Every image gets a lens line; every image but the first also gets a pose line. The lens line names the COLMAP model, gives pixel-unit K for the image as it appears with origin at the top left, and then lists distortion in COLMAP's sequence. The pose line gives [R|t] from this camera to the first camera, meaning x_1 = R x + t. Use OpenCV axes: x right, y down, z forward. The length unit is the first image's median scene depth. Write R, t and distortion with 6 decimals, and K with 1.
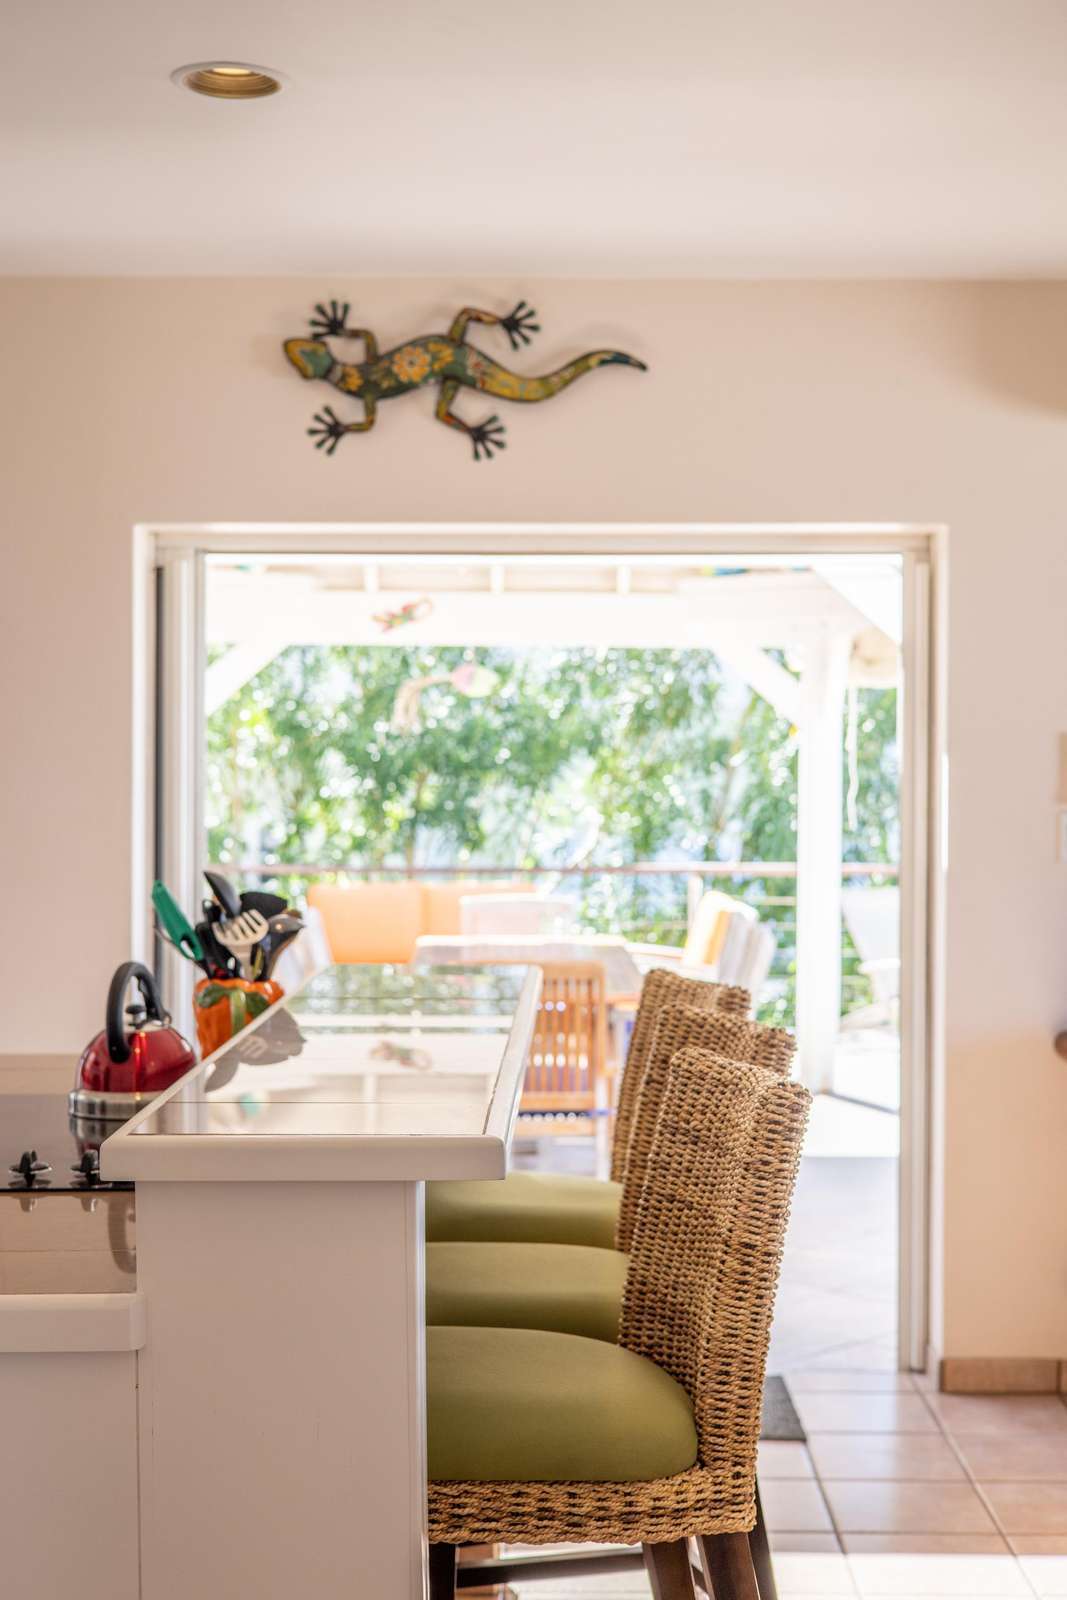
lens RADIAL K [[2243.7, 0, 534.0], [0, 2243.7, 797.2], [0, 0, 1]] dist [-0.037085, 0.000000]
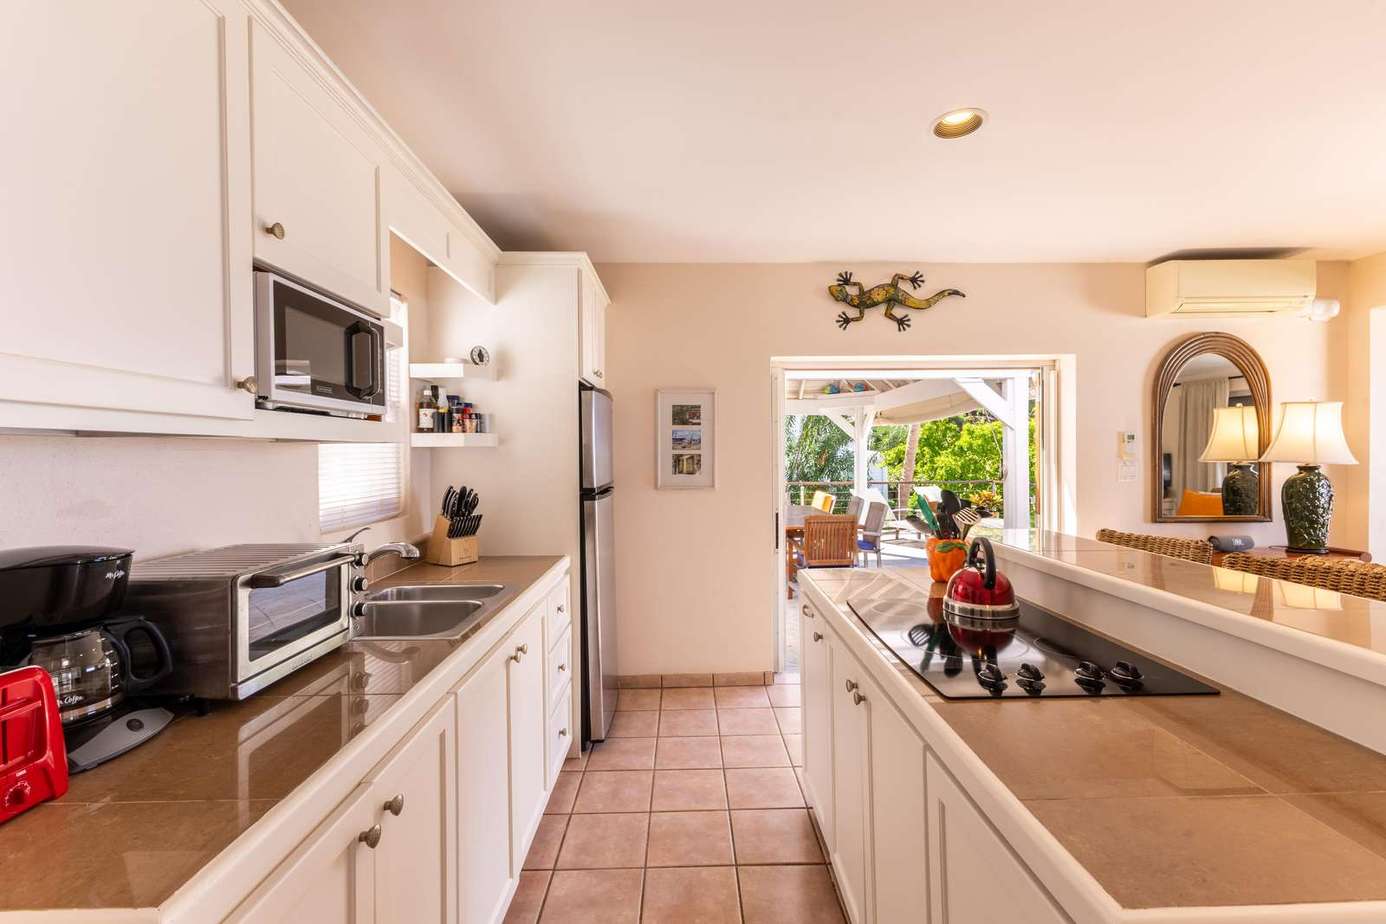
lens RADIAL K [[585.5, 0, 694.7], [0, 585.5, 458.2], [0, 0, 1]] dist [0.001405, -0.000122]
pose [[0.999330, -0.012480, 0.034402, -0.296582], [0.012595, 0.999916, -0.003132, -0.000352], [-0.034360, 0.003563, 0.999403, 0.312412]]
